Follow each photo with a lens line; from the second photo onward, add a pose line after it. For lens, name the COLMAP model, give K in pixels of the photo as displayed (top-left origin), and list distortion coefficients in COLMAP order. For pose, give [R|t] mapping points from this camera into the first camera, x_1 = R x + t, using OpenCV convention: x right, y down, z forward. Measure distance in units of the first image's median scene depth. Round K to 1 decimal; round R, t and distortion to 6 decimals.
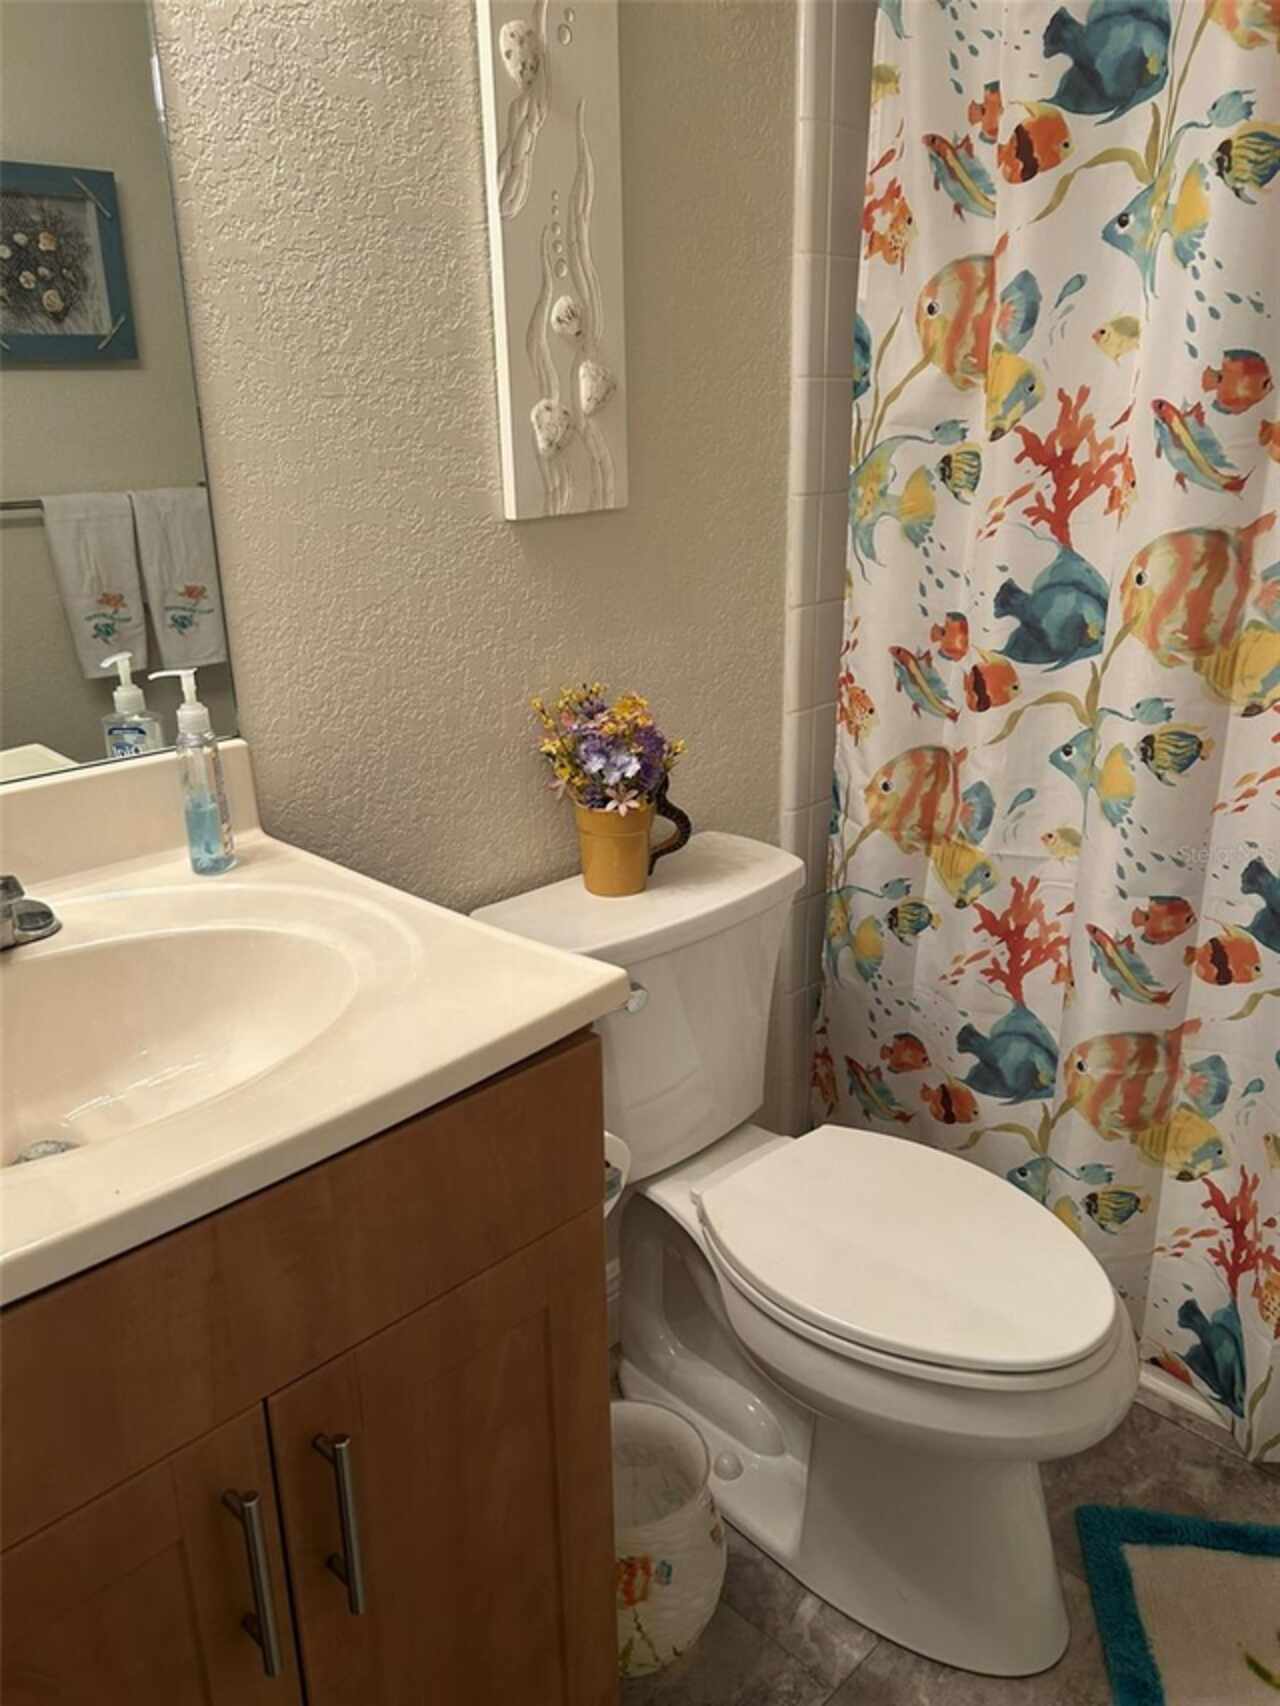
lens RADIAL K [[1287.1, 0, 630.4], [0, 1287.1, 859.7], [0, 0, 1]] dist [0.050285, -0.058709]
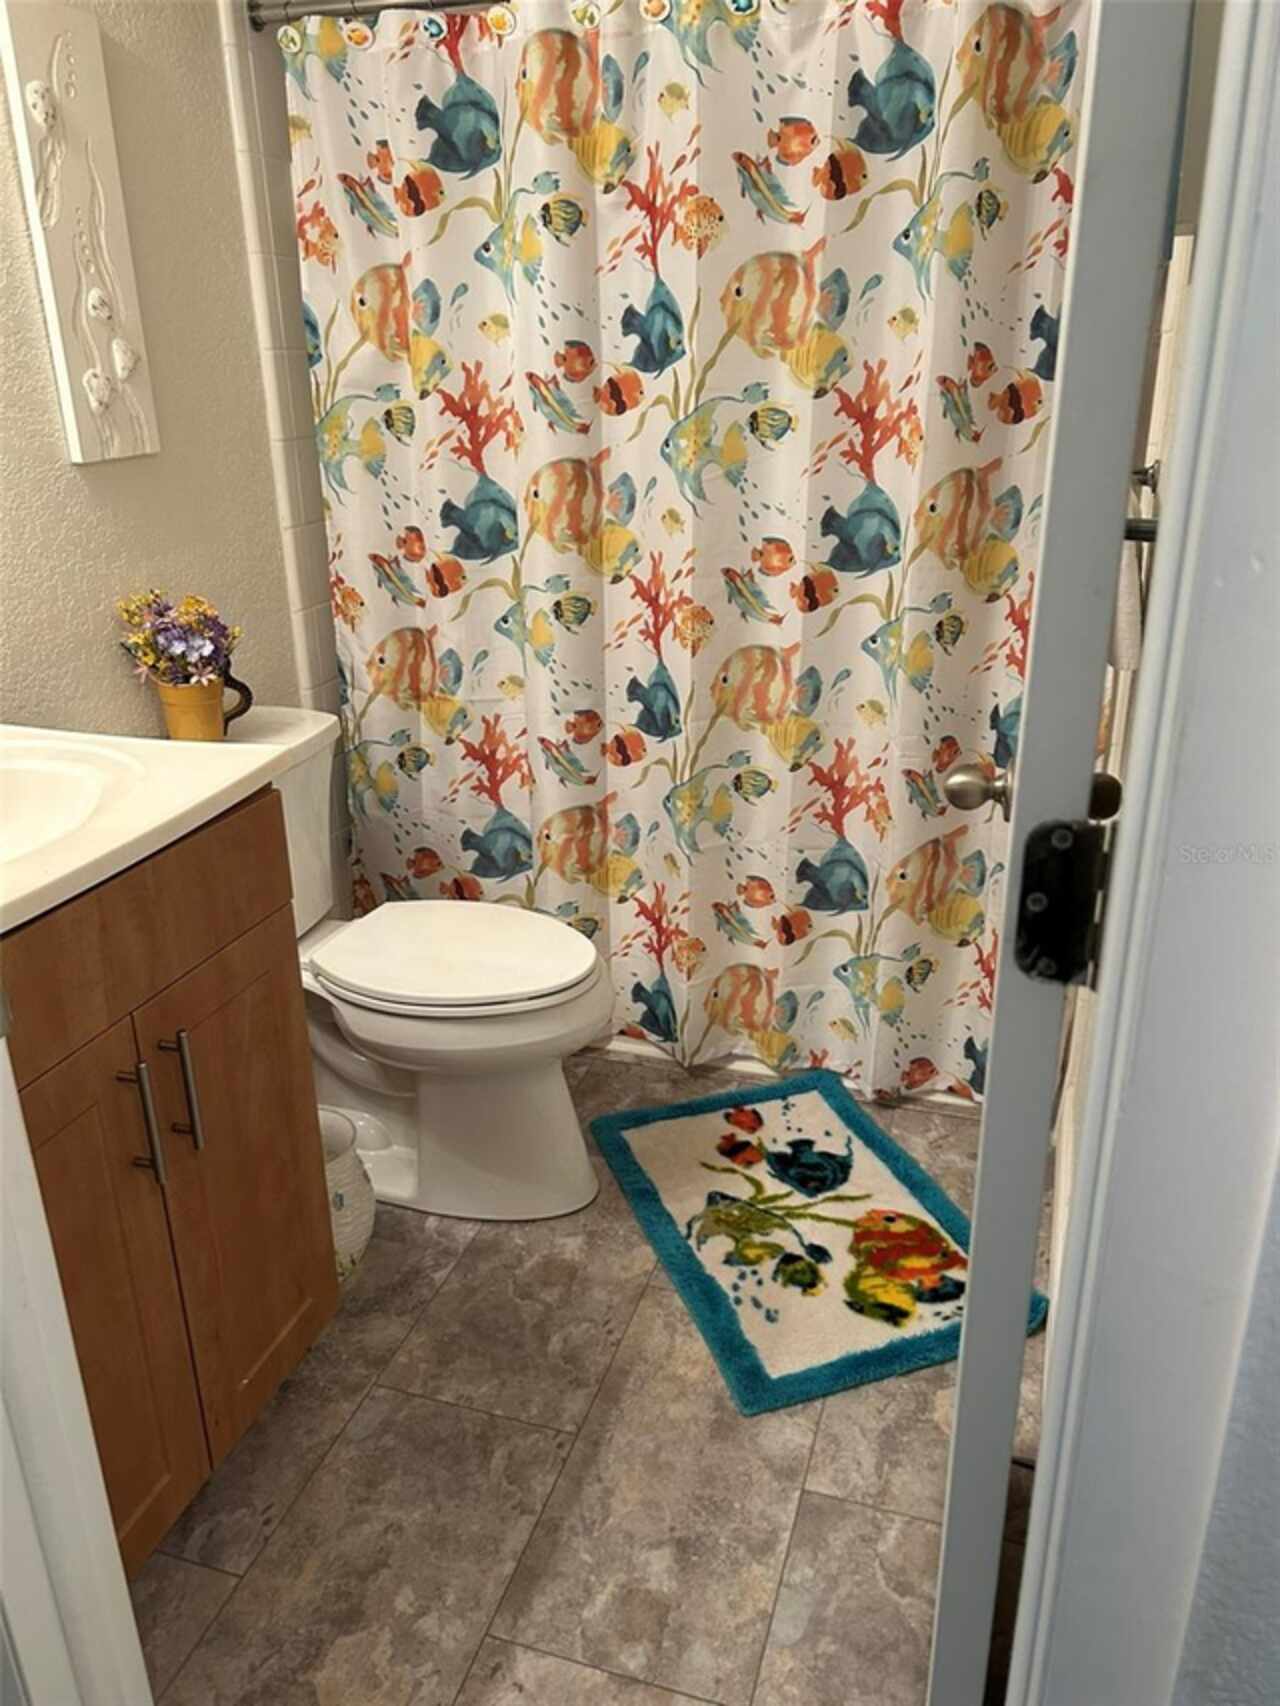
lens RADIAL K [[1287.1, 0, 655.3], [0, 1287.1, 866.3], [0, 0, 1]] dist [0.050285, -0.058709]
pose [[0.884515, -0.164613, 0.436504, -0.192620], [0.147629, 0.986358, 0.072823, 0.110776], [-0.442537, 0.000028, 0.896750, -0.370118]]
